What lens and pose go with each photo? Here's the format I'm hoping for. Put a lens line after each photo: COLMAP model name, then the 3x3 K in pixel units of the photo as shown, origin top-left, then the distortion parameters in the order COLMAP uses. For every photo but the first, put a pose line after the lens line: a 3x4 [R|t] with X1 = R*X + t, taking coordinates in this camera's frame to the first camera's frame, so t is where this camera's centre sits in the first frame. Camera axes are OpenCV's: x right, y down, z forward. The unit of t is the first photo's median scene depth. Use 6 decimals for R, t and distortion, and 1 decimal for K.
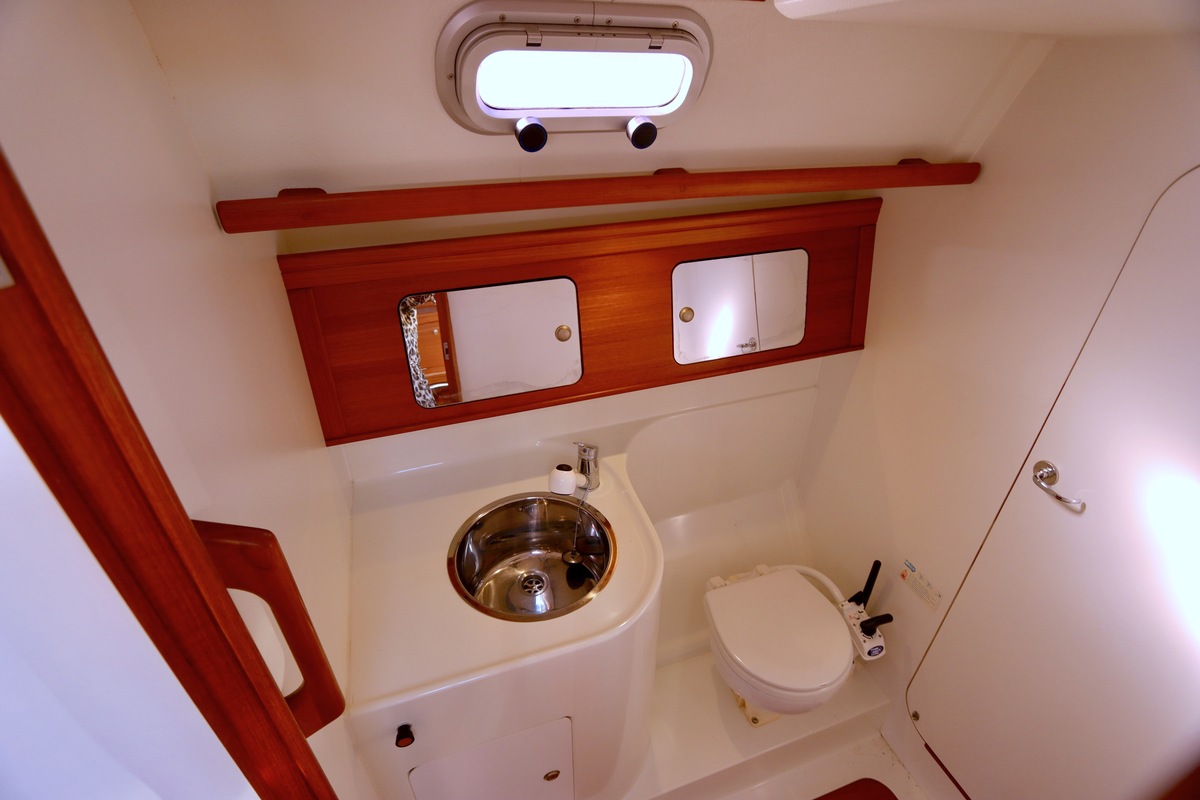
lens RADIAL K [[572.7, 0, 600.5], [0, 572.7, 399.8], [0, 0, 1]] dist [-0.021628, 0.004268]
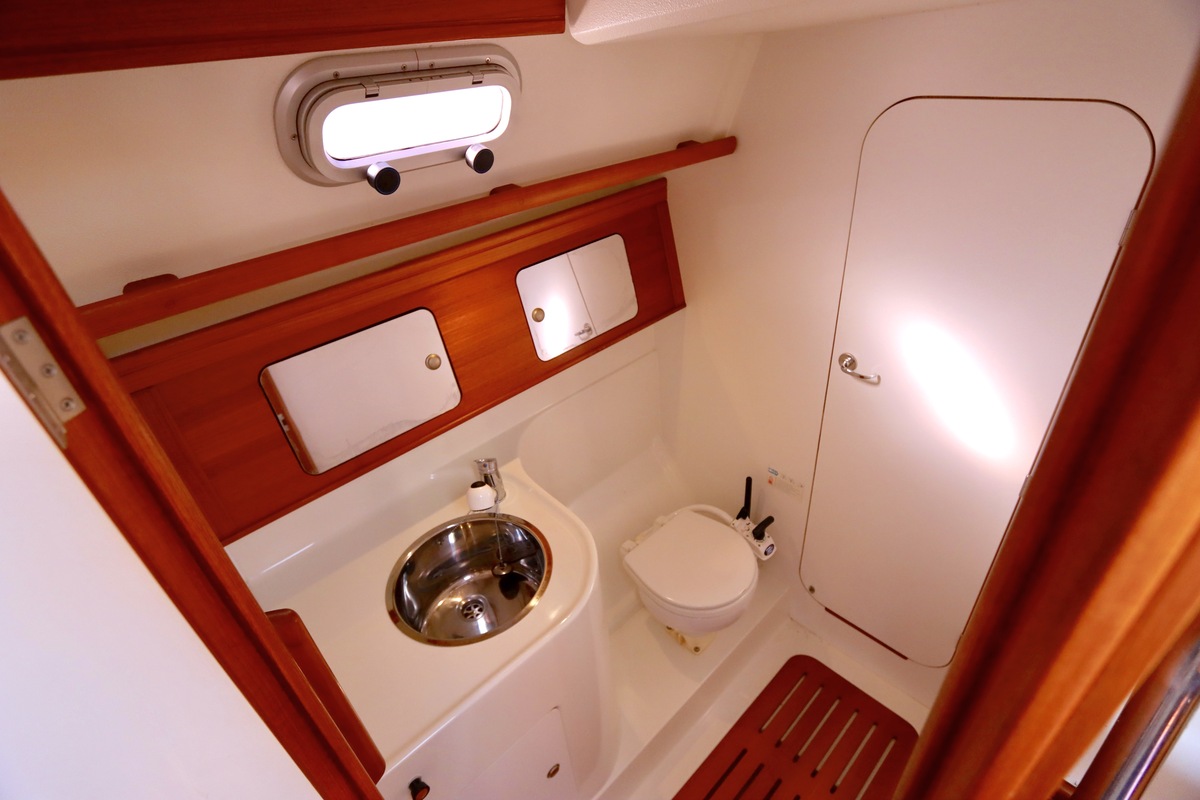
lens RADIAL K [[572.7, 0, 602.1], [0, 572.7, 401.6], [0, 0, 1]] dist [-0.021628, 0.004268]
pose [[0.908623, -0.291492, 0.299060, -0.109999], [0.294868, 0.954902, 0.034850, 0.004446], [-0.295731, 0.056518, 0.953598, -0.053642]]
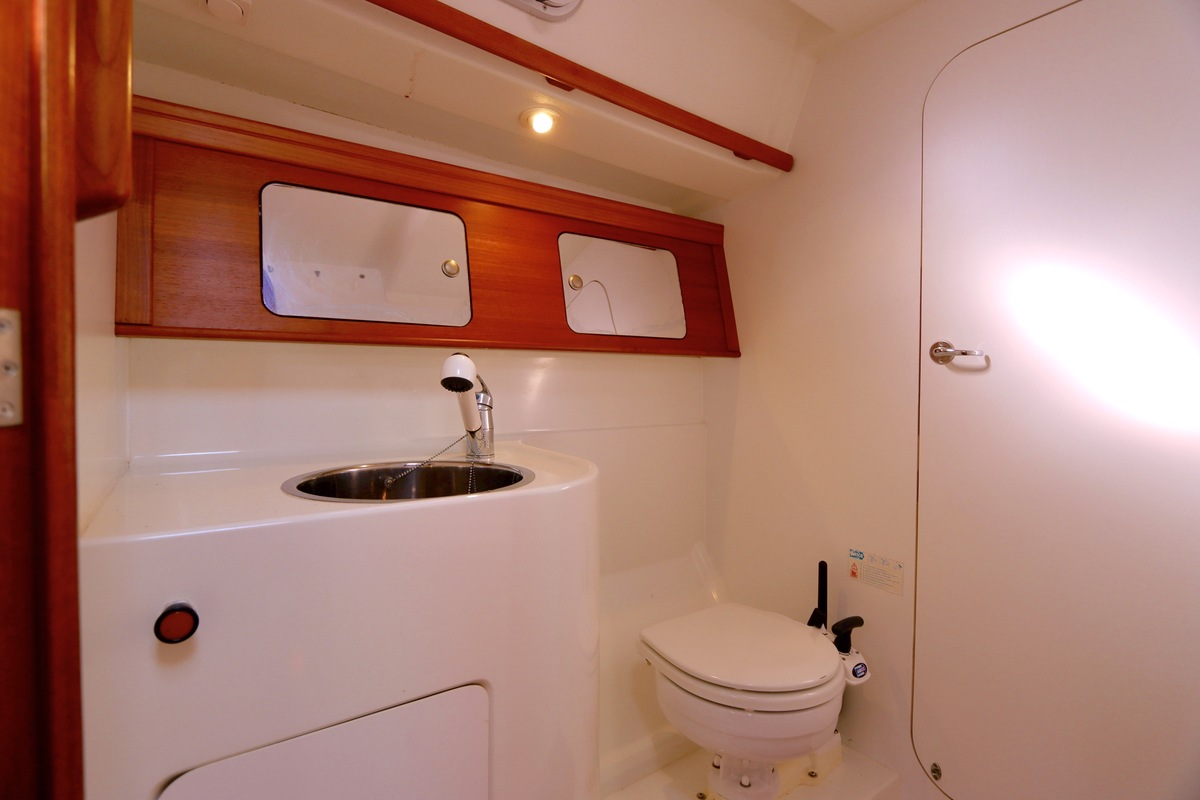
lens RADIAL K [[572.7, 0, 601.7], [0, 572.7, 402.9], [0, 0, 1]] dist [-0.021628, 0.004268]
pose [[0.957568, -0.004295, 0.288176, -0.092223], [0.152879, 0.855194, -0.495248, 0.523605], [-0.244320, 0.518290, 0.819563, 0.288206]]
